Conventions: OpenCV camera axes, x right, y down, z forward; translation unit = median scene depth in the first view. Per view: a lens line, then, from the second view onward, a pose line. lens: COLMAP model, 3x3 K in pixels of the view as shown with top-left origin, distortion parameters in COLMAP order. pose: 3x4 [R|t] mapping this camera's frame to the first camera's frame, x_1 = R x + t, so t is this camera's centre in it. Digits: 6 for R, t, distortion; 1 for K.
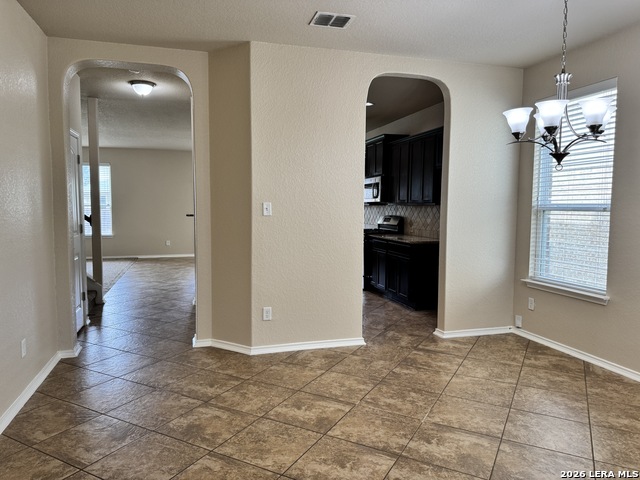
lens RADIAL K [[448.2, 0, 320.0], [0, 448.2, 240.0], [0, 0, 1]] dist [0.057622, -0.060610]
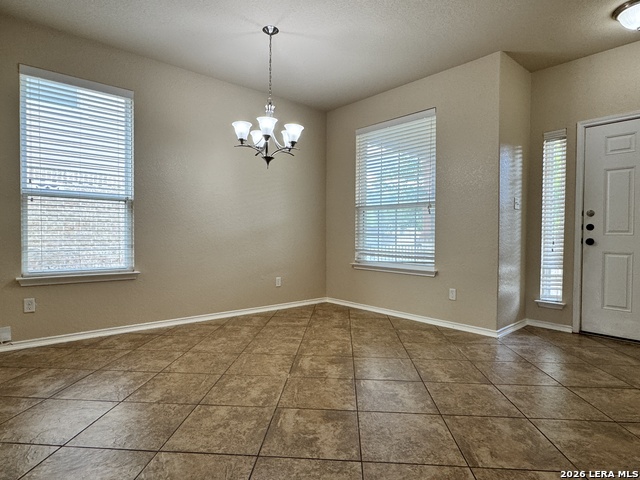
lens RADIAL K [[369.4, 0, 320.0], [0, 369.4, 240.0], [0, 0, 1]] dist [0.002335, 0.000062]
pose [[-0.421913, -0.020390, 0.906407, -0.562429], [0.056177, 0.997238, 0.048583, 0.027317], [-0.904894, 0.071417, -0.419603, 1.185729]]
